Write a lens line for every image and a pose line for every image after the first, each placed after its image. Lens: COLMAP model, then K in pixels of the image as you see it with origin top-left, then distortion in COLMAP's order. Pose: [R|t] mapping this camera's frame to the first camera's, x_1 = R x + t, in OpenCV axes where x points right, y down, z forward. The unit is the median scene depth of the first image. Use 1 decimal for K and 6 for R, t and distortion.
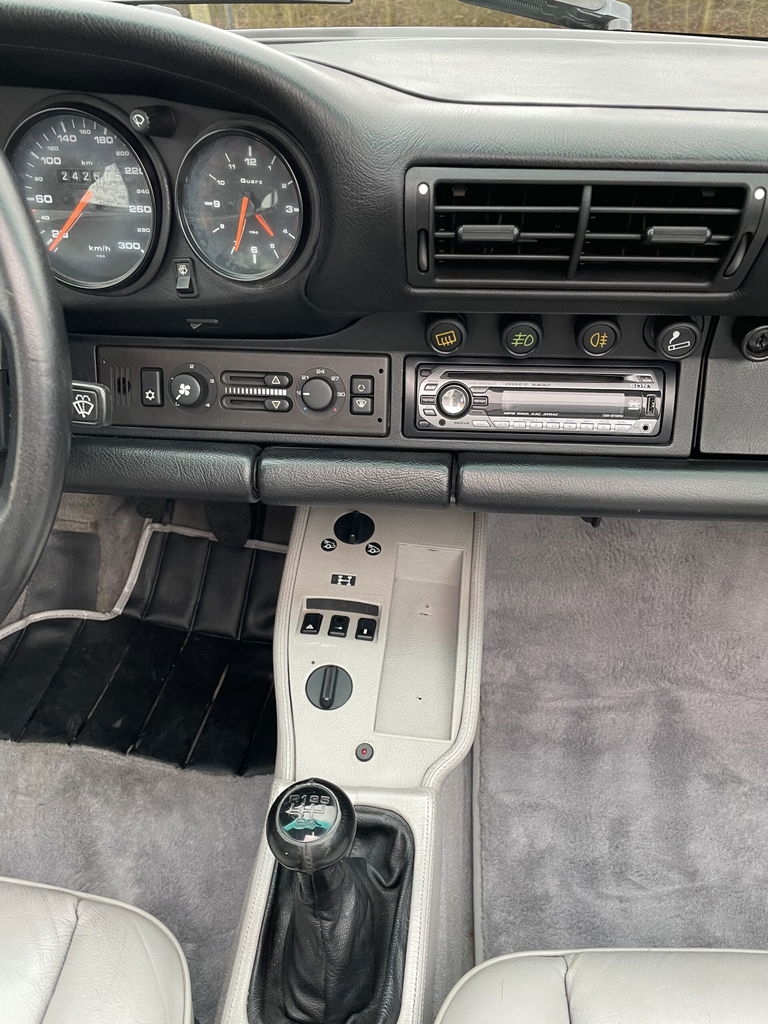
lens RADIAL K [[792.3, 0, 382.2], [0, 792.3, 509.6], [0, 0, 1]] dist [0.059627, -0.053854]
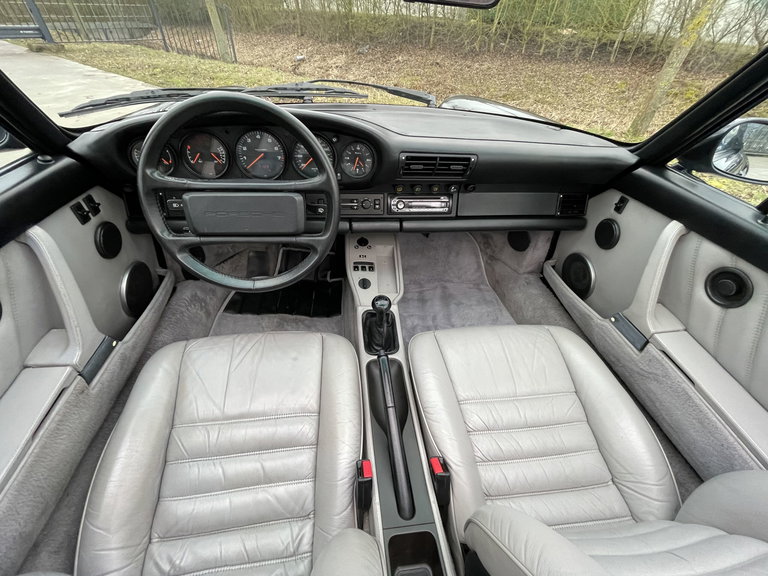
lens RADIAL K [[305.0, 0, 380.0], [0, 305.0, 285.3], [0, 0, 1]] dist [0.001307, 0.000083]
pose [[0.978326, -0.085040, 0.188803, -0.330682], [0.058898, 0.988398, 0.139998, 0.040473], [-0.198518, -0.125844, 0.971985, -0.516033]]
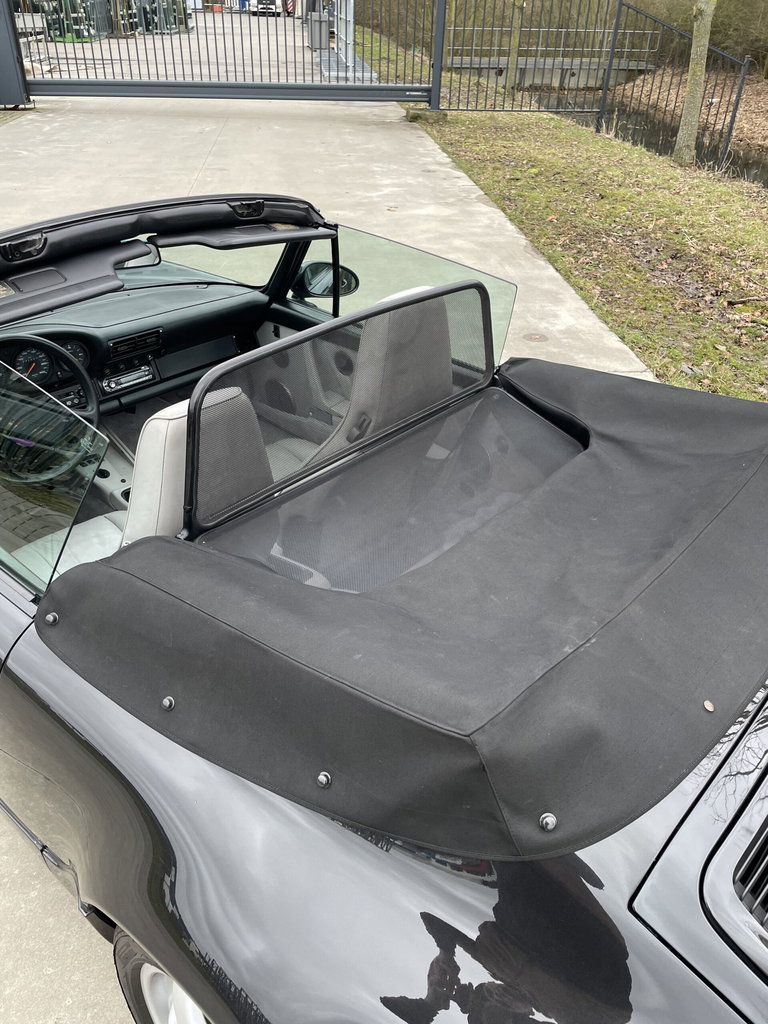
lens RADIAL K [[784.3, 0, 384.1], [0, 784.3, 516.4], [0, 0, 1]] dist [0.040670, -0.002325]
pose [[0.596388, -0.421092, 0.683376, -2.248314], [0.415457, 0.890378, 0.186073, 0.317280], [-0.686816, 0.172941, 0.705957, -2.912771]]
